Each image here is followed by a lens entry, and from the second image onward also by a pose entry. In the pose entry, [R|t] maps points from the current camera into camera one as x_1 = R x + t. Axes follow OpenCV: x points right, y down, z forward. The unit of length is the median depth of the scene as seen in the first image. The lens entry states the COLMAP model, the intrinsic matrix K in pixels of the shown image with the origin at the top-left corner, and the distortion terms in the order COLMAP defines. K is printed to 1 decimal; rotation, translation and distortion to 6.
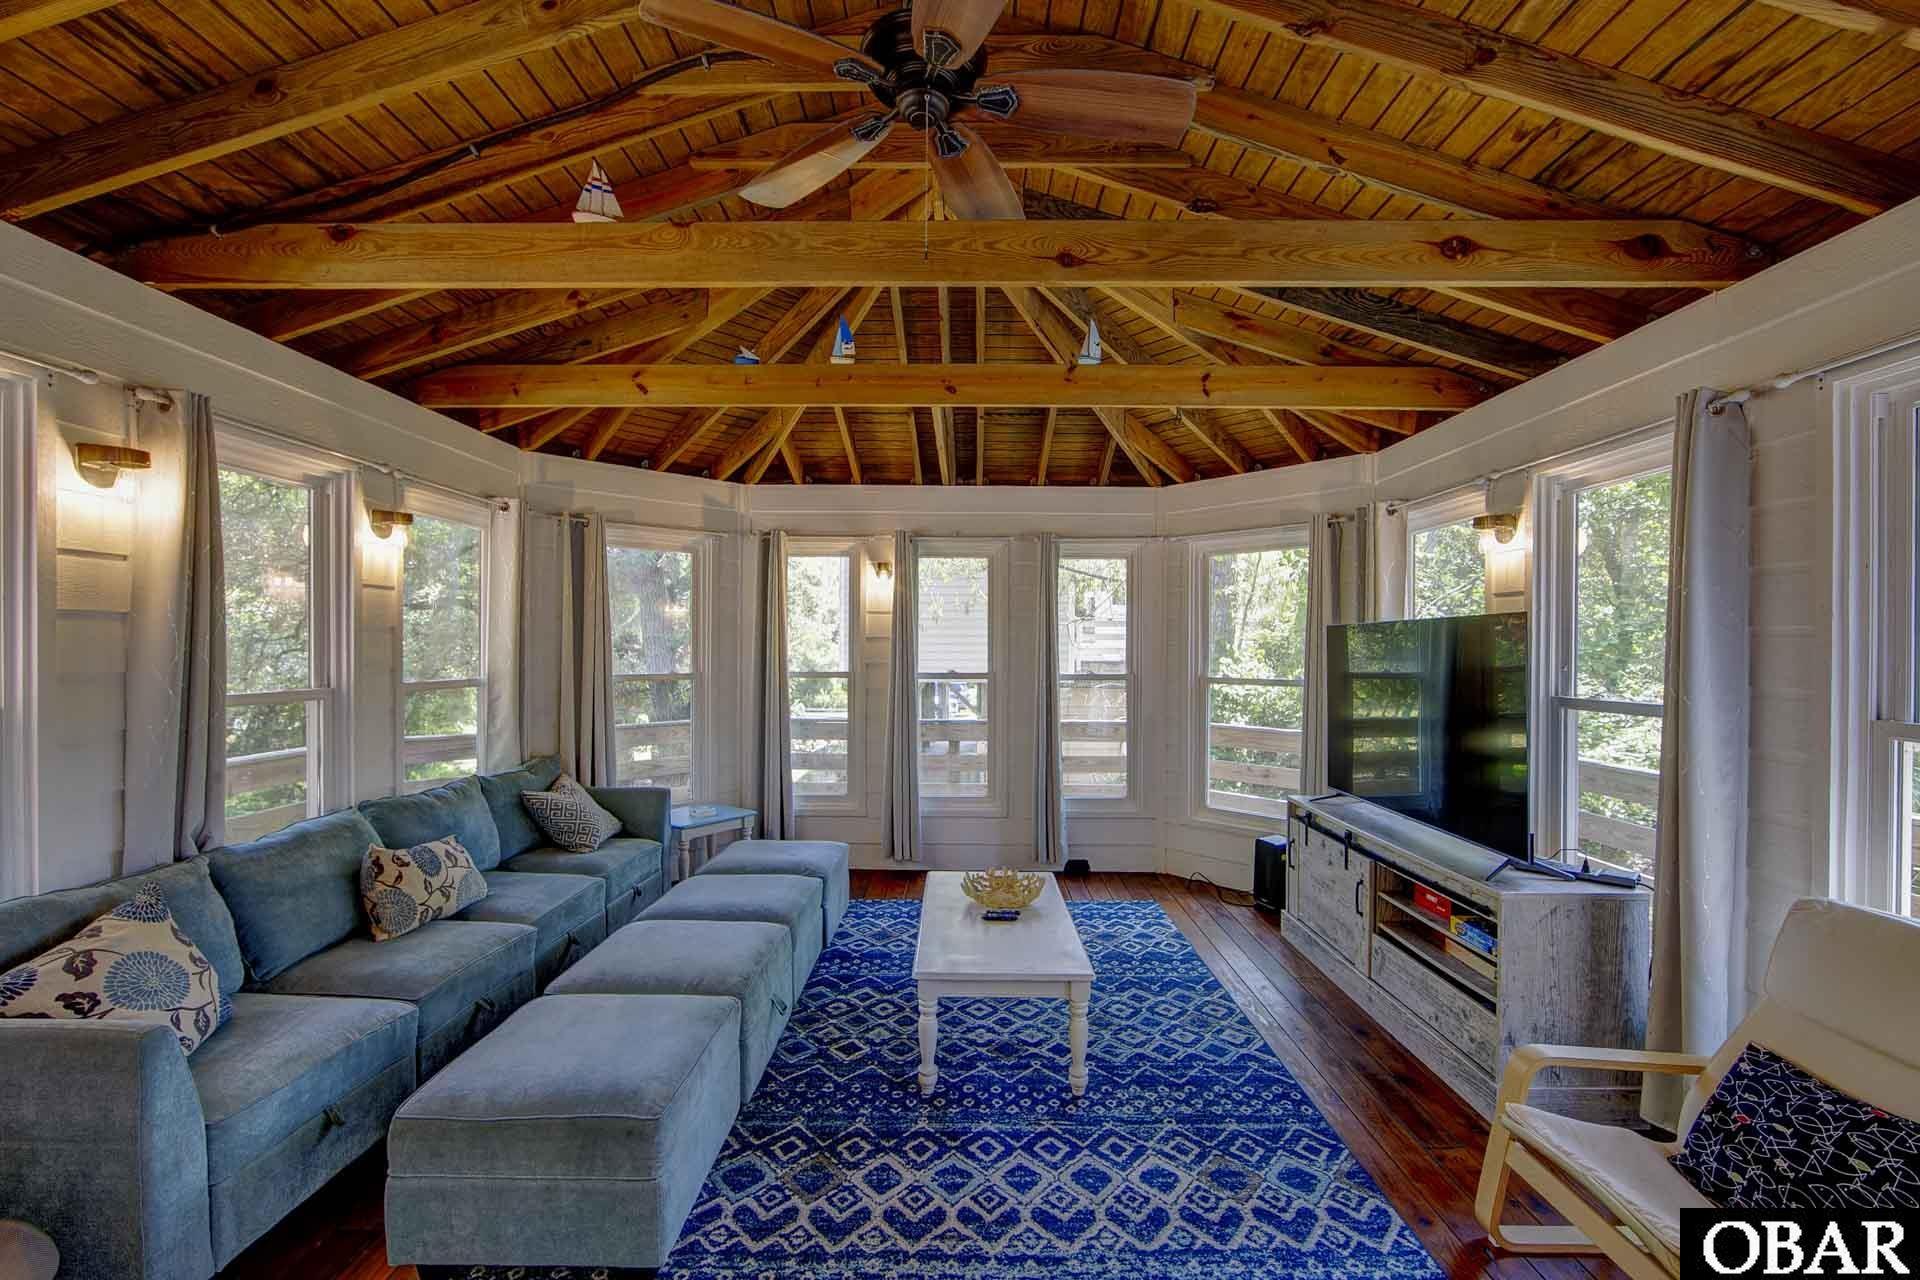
lens RADIAL K [[791.0, 0, 962.6], [0, 791.0, 644.9], [0, 0, 1]] dist [-0.009066, 0.000679]
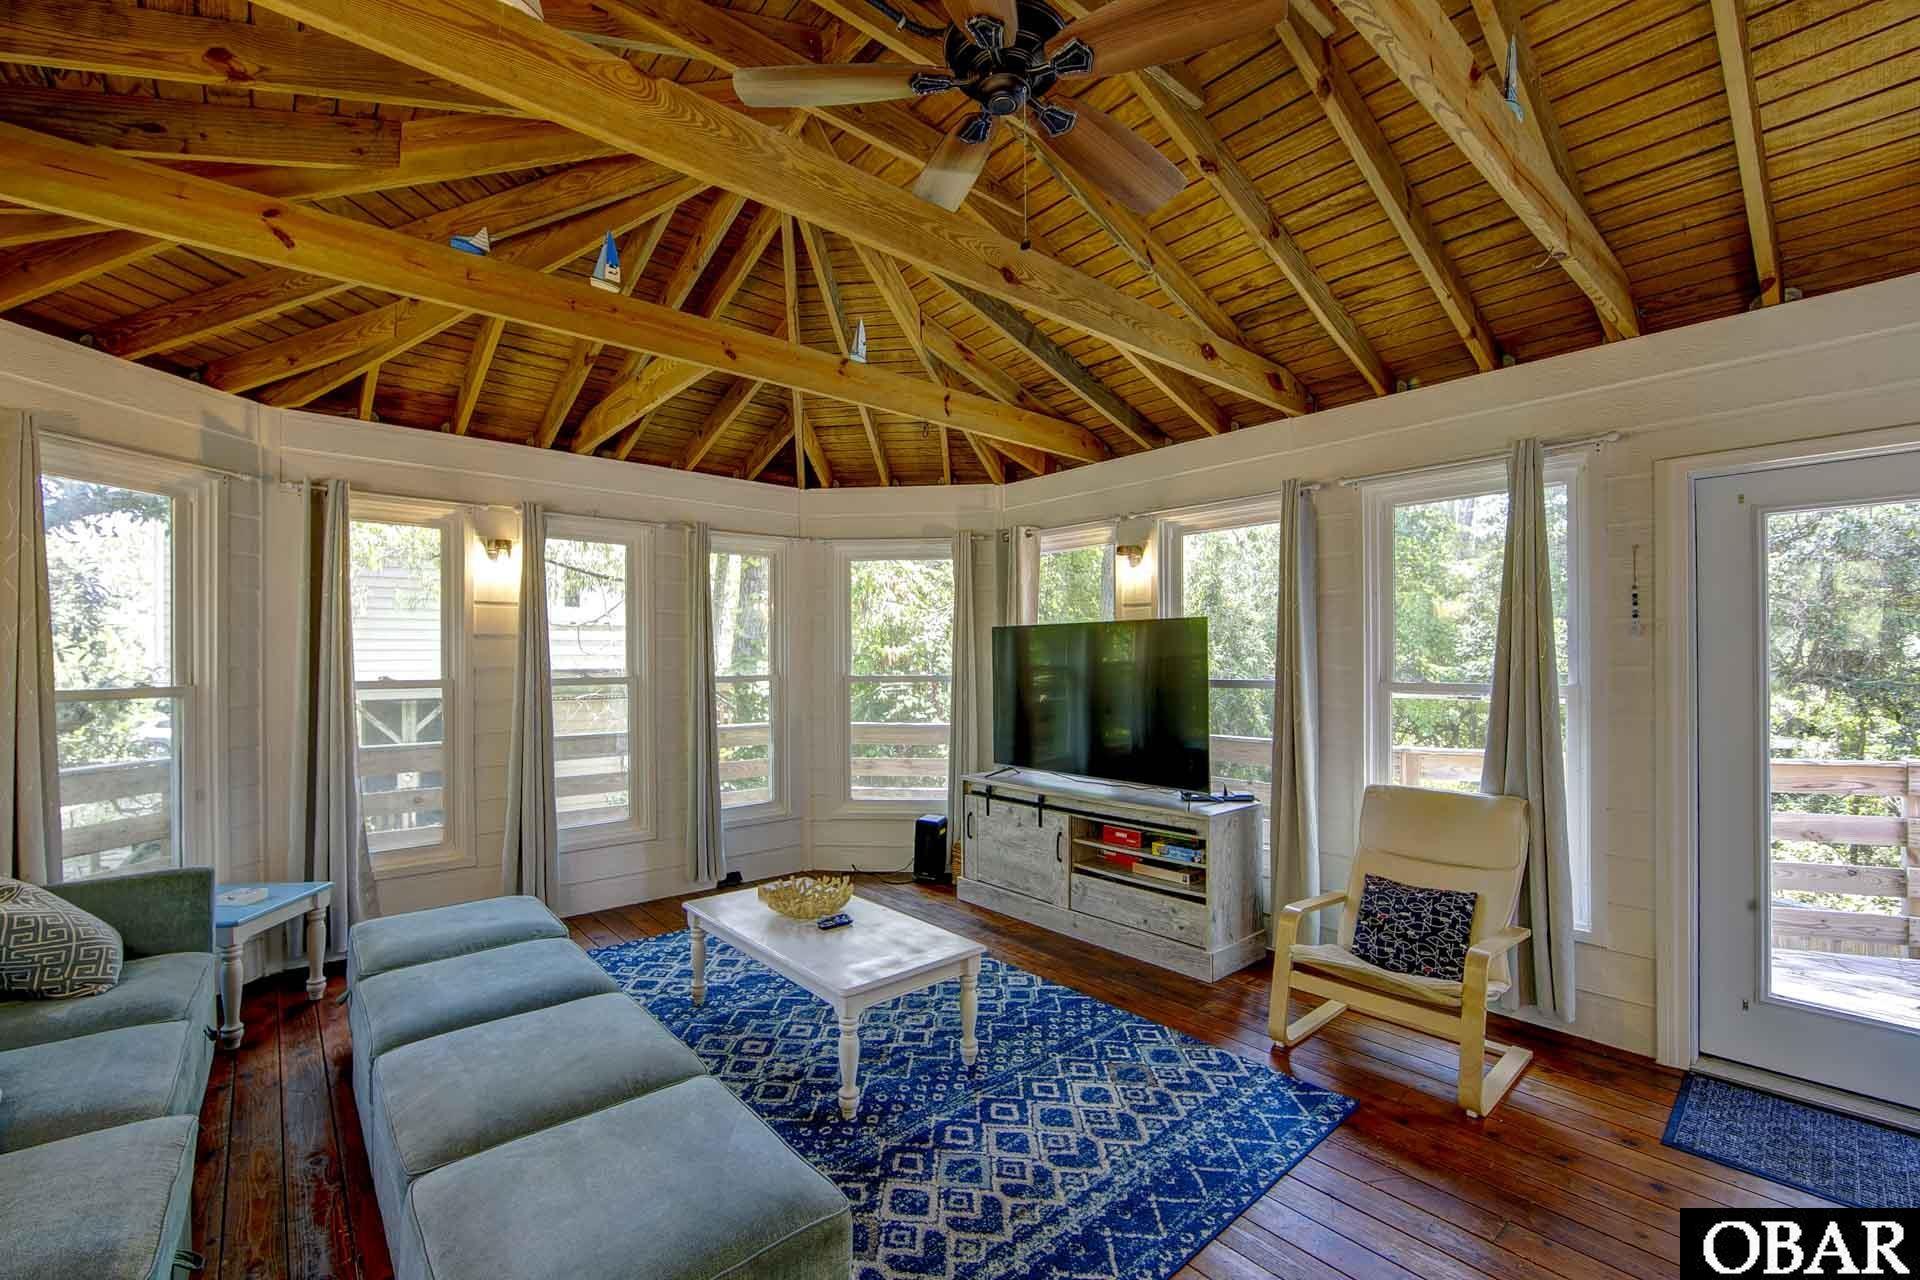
lens RADIAL K [[803.9, 0, 955.7], [0, 803.9, 650.9], [0, 0, 1]] dist [-0.017015, 0.005559]
pose [[0.752595, -0.001734, 0.658482, -0.475338], [0.004063, 0.999990, -0.002011, 0.017703], [-0.658471, 0.004189, 0.752594, 0.172645]]
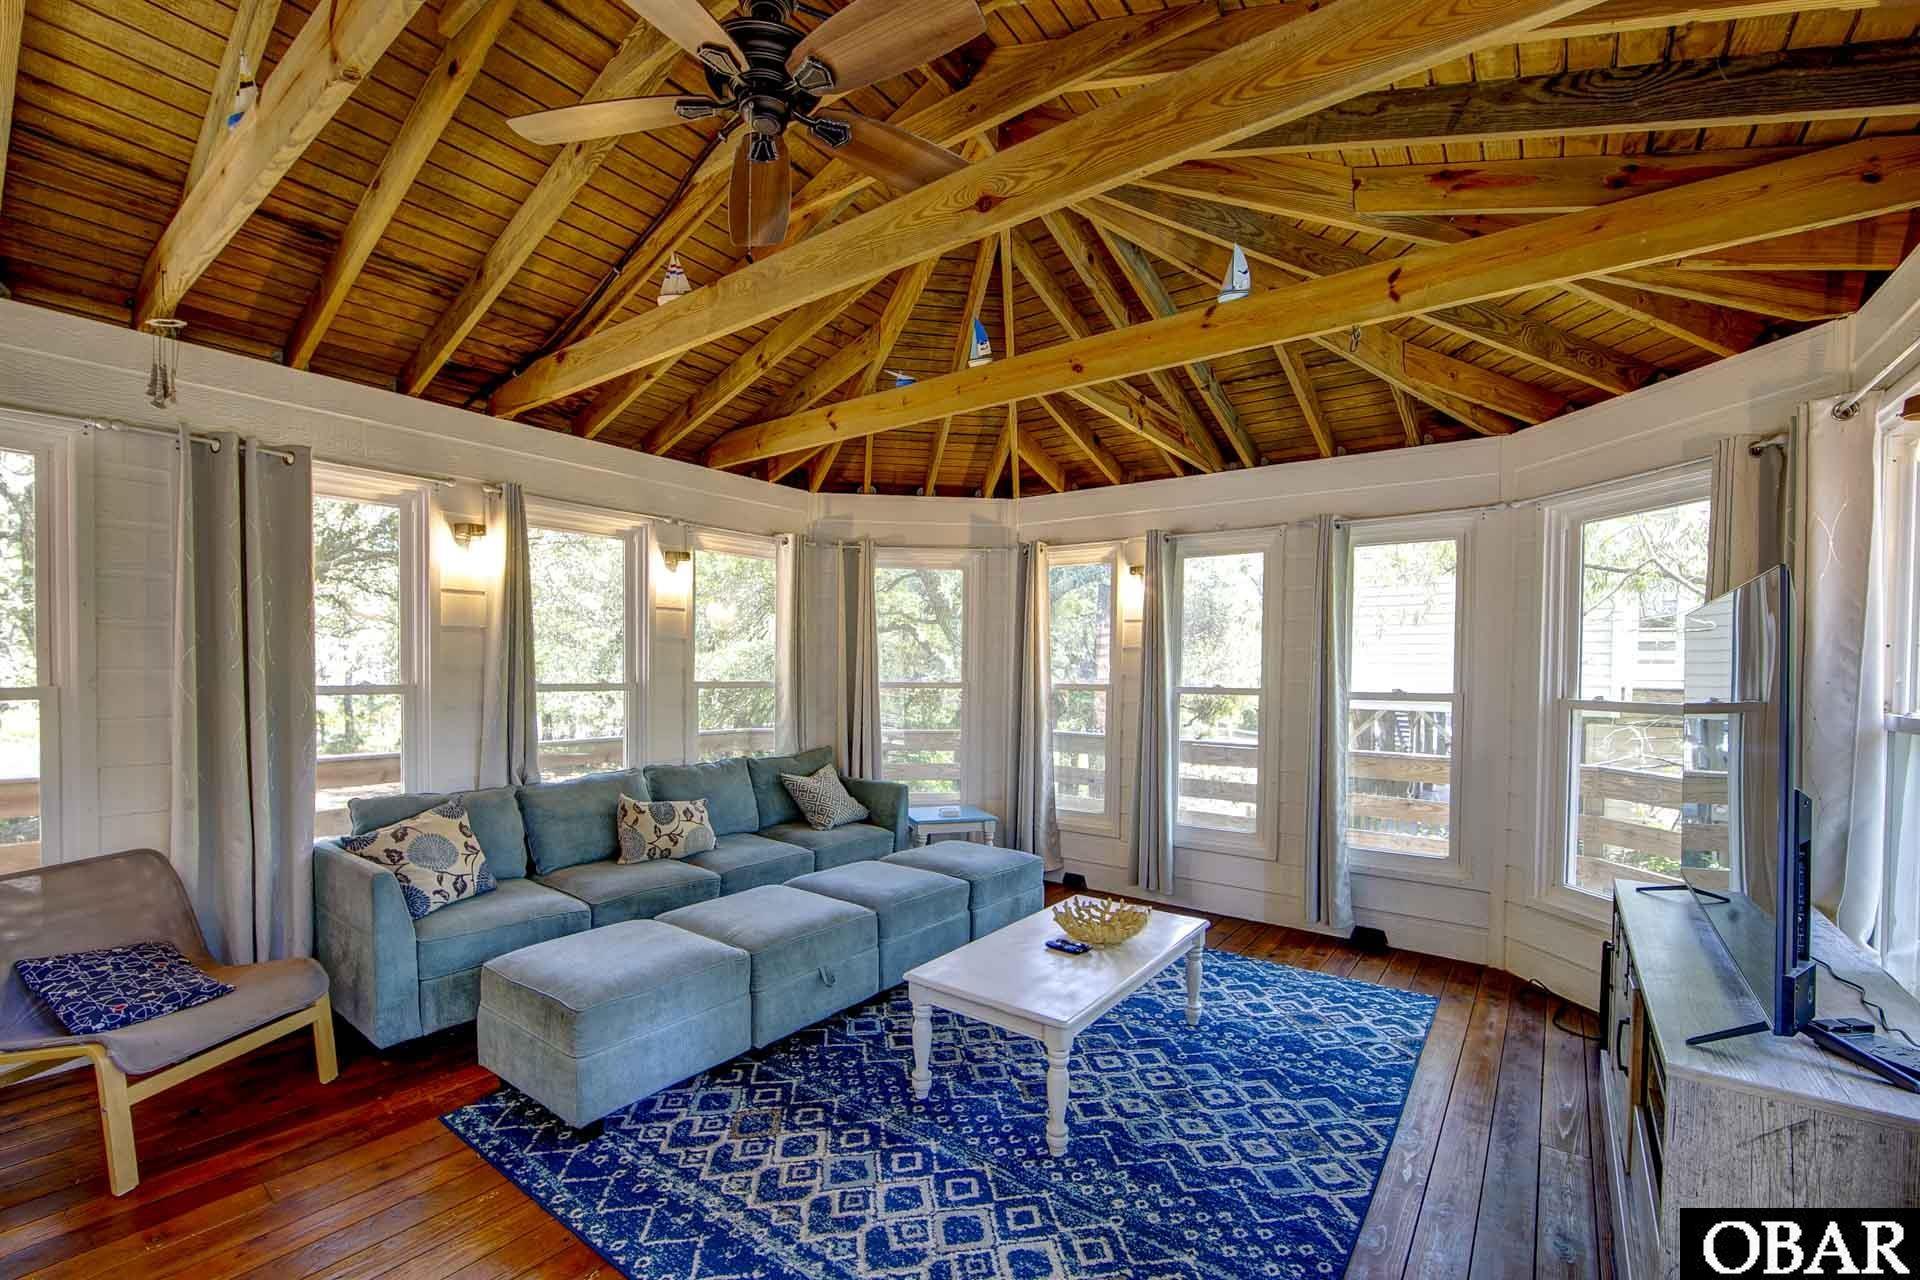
lens RADIAL K [[812.2, 0, 944.7], [0, 812.2, 682.0], [0, 0, 1]] dist [-0.009118, 0.000179]
pose [[0.800574, 0.014858, -0.599049, 0.483297], [-0.005023, 0.999824, 0.018086, 0.024803], [0.599213, -0.011471, 0.800508, 0.178156]]
